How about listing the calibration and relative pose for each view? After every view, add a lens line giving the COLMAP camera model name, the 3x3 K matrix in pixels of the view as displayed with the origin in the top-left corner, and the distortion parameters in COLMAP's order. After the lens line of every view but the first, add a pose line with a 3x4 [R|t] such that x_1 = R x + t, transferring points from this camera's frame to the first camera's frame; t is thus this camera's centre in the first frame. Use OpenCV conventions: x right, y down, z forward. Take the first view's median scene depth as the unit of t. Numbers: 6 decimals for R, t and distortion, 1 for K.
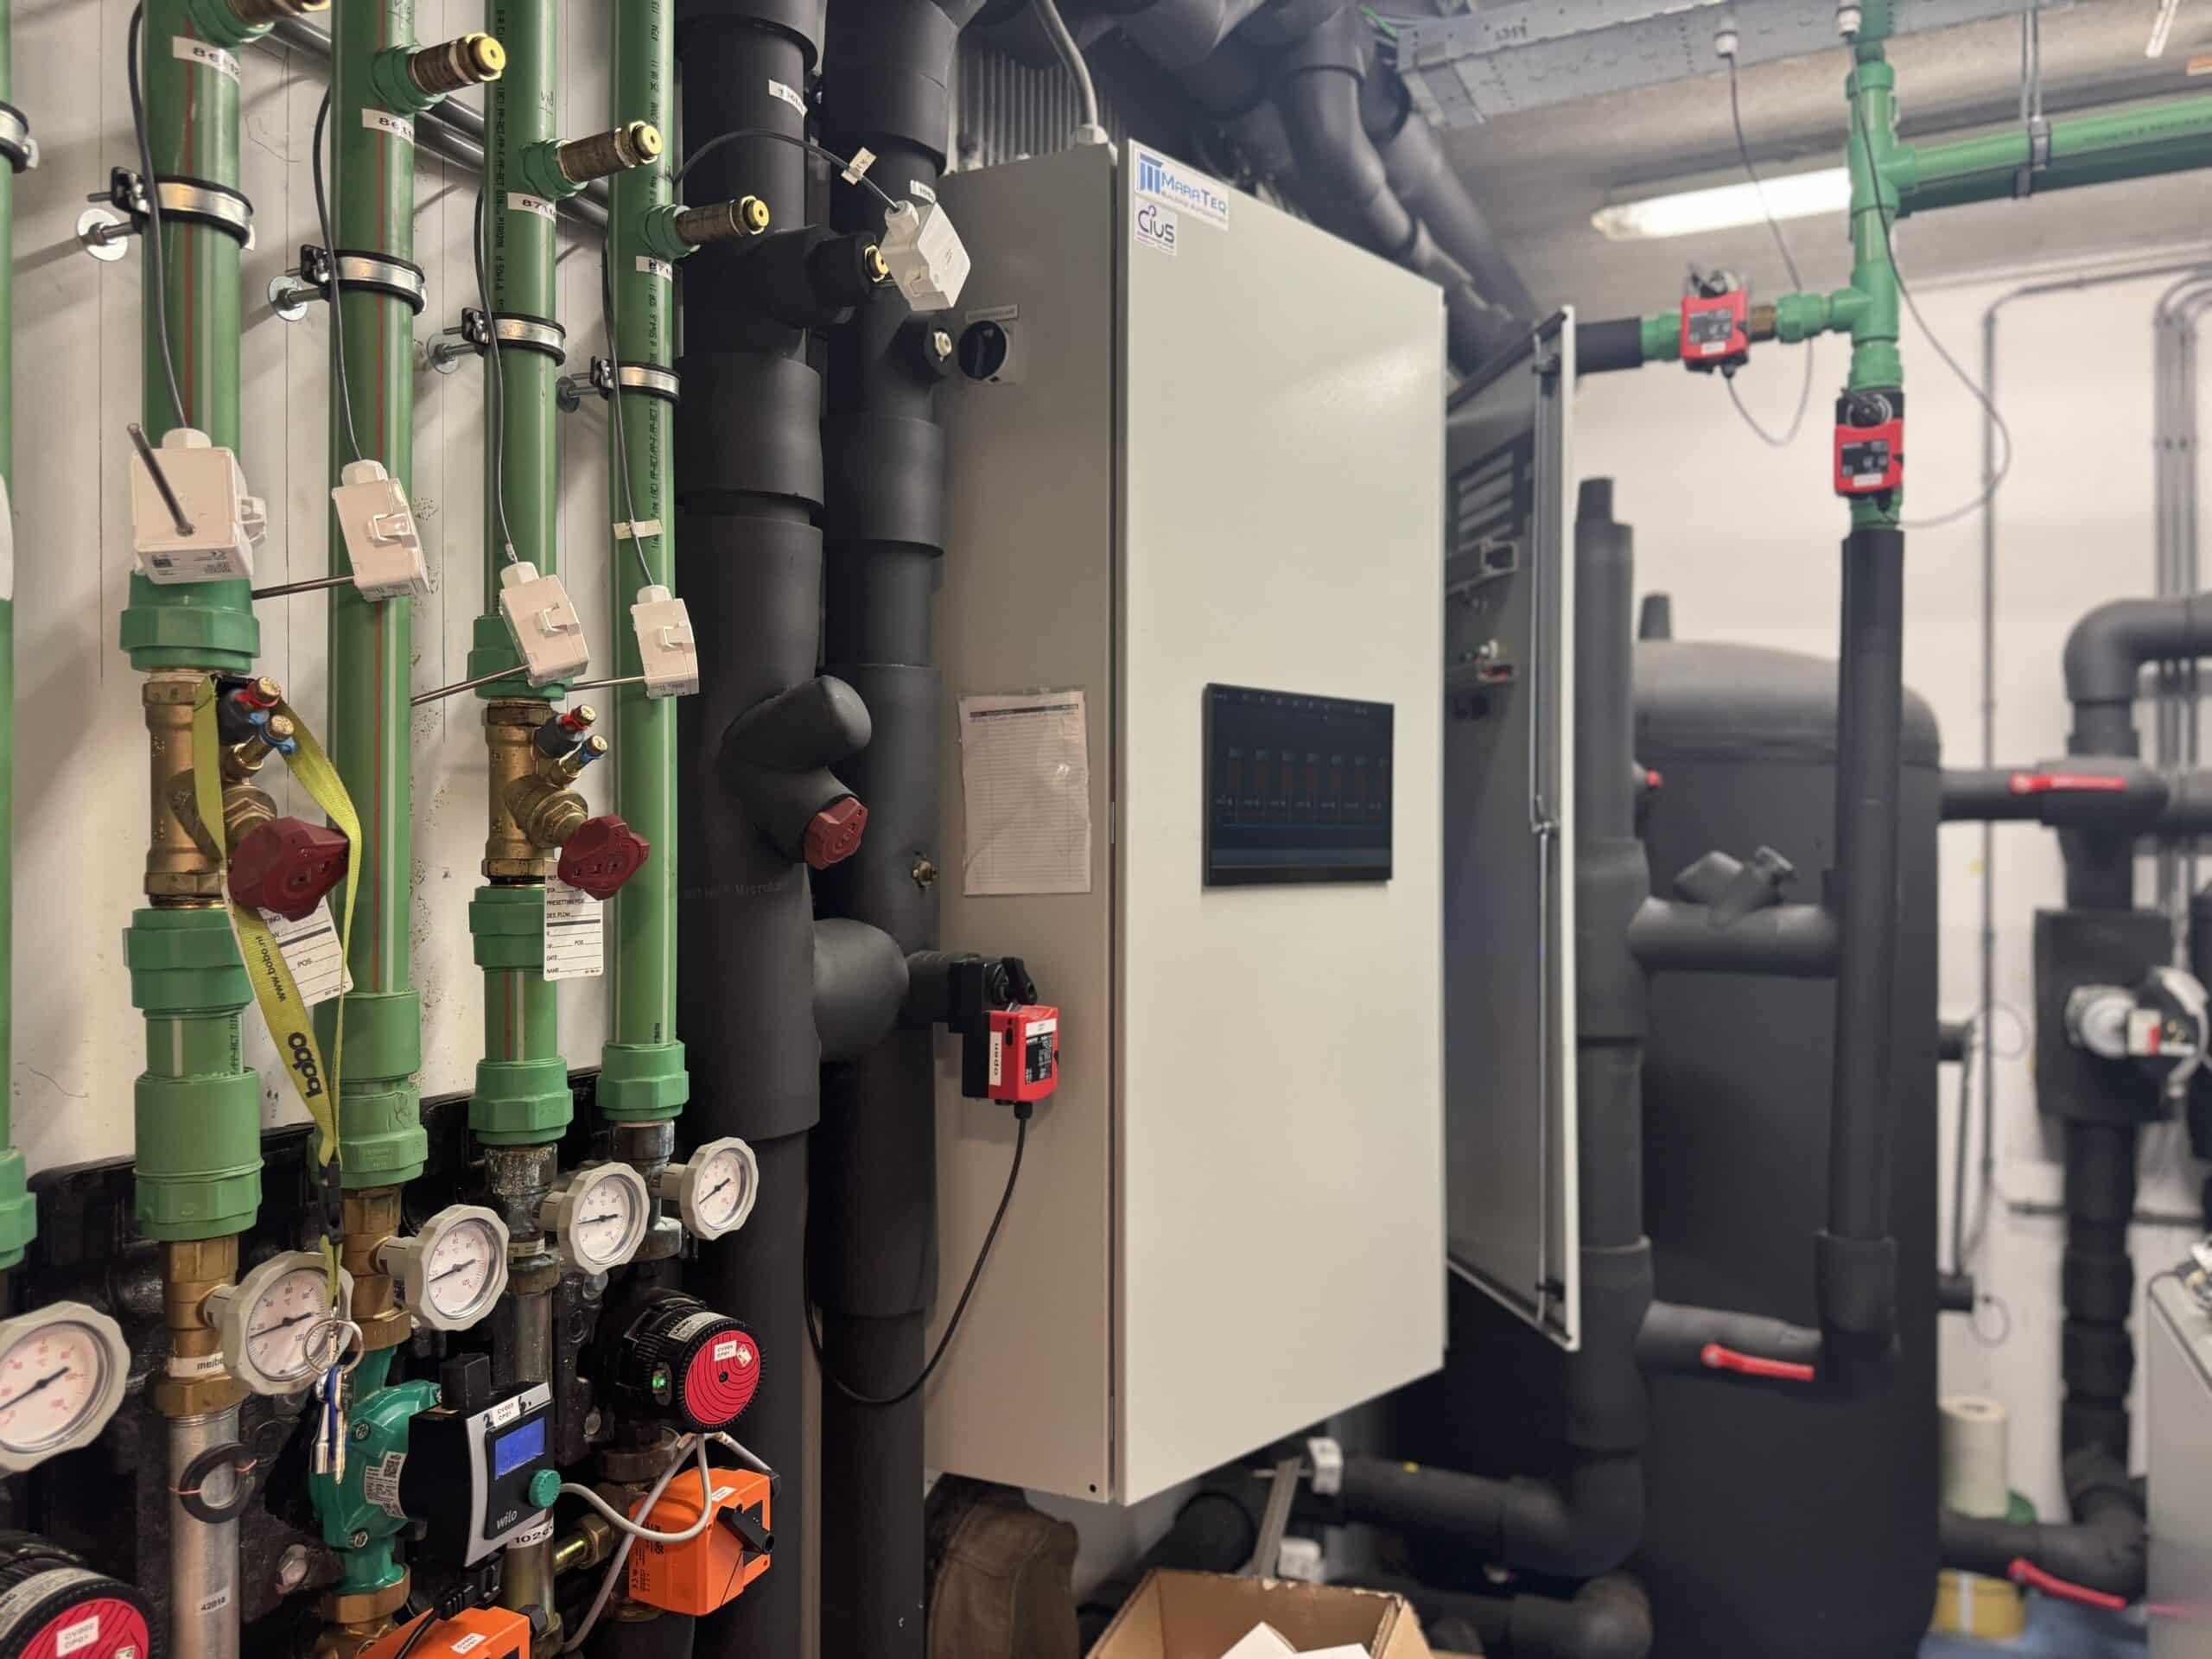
lens RADIAL K [[1523.8, 0, 1112.0], [0, 1523.8, 840.8], [0, 0, 1]] dist [0.008189, -0.025995]
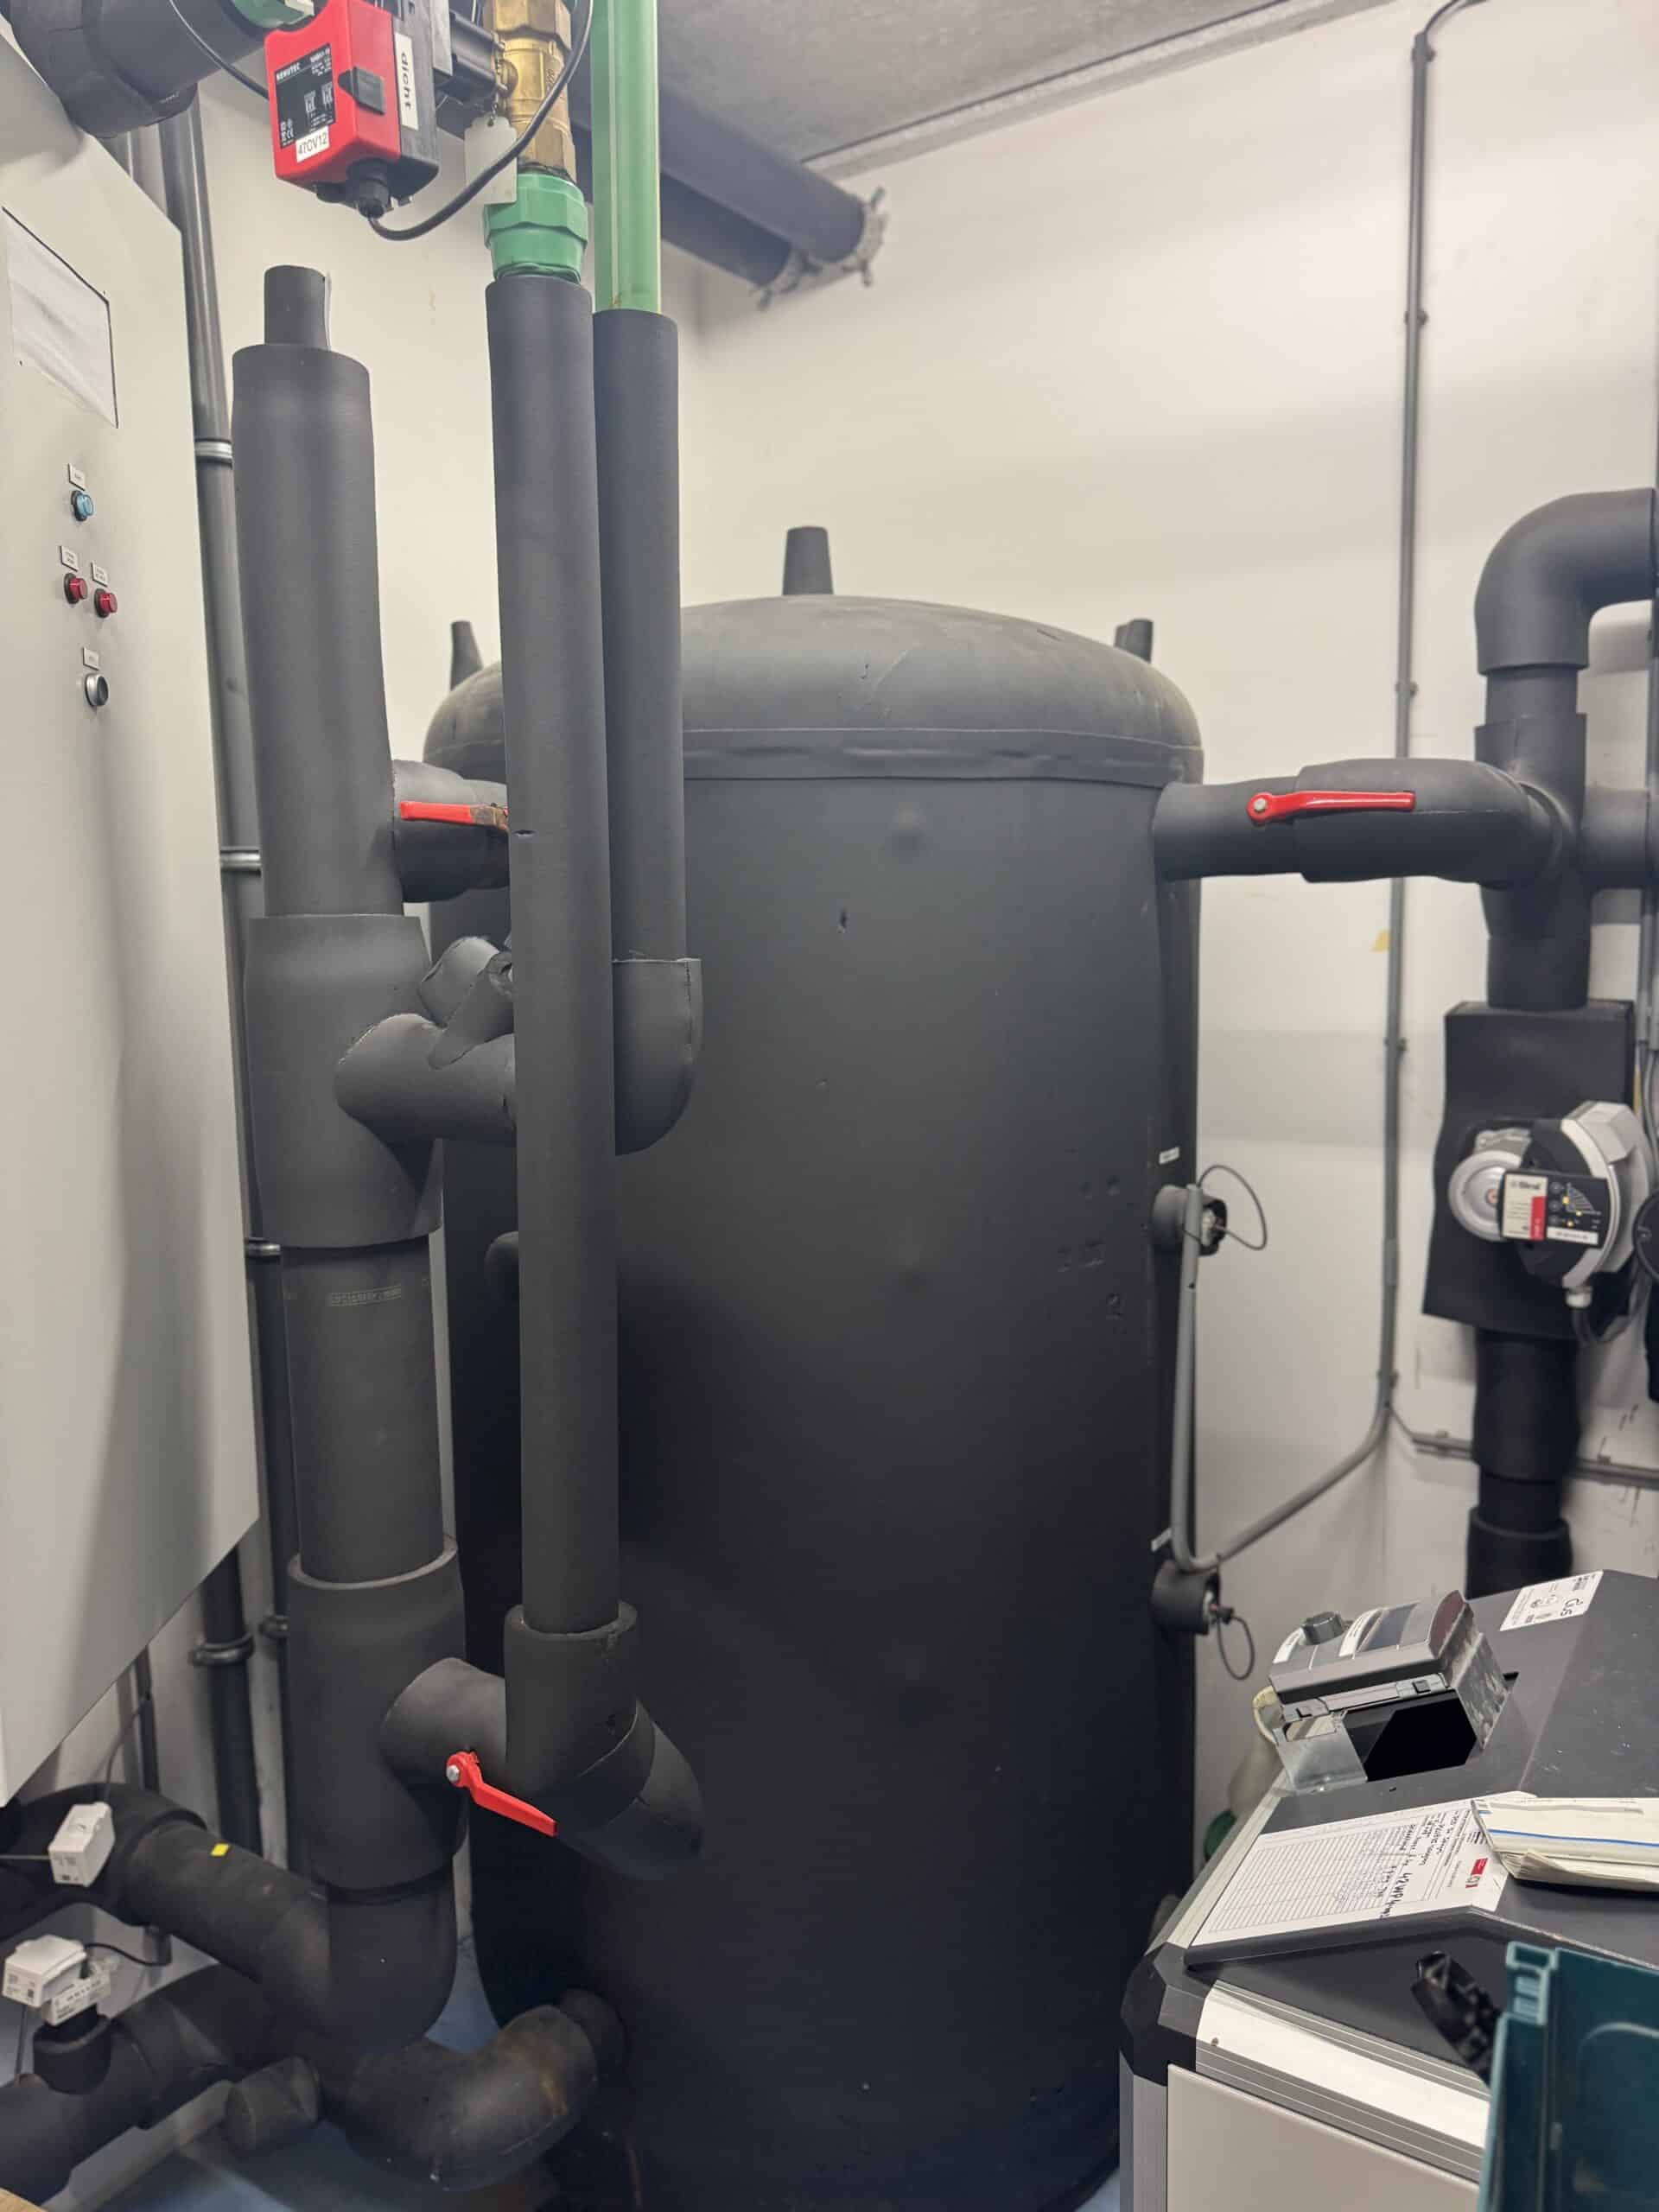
lens RADIAL K [[1523.8, 0, 829.5], [0, 1523.8, 1106.0], [0, 0, 1]] dist [0.008189, -0.025995]
pose [[0.990019, -0.003278, -0.140894, 0.526648], [0.020648, 0.992315, 0.122003, 0.003179], [0.139411, -0.123694, 0.982479, 0.383500]]
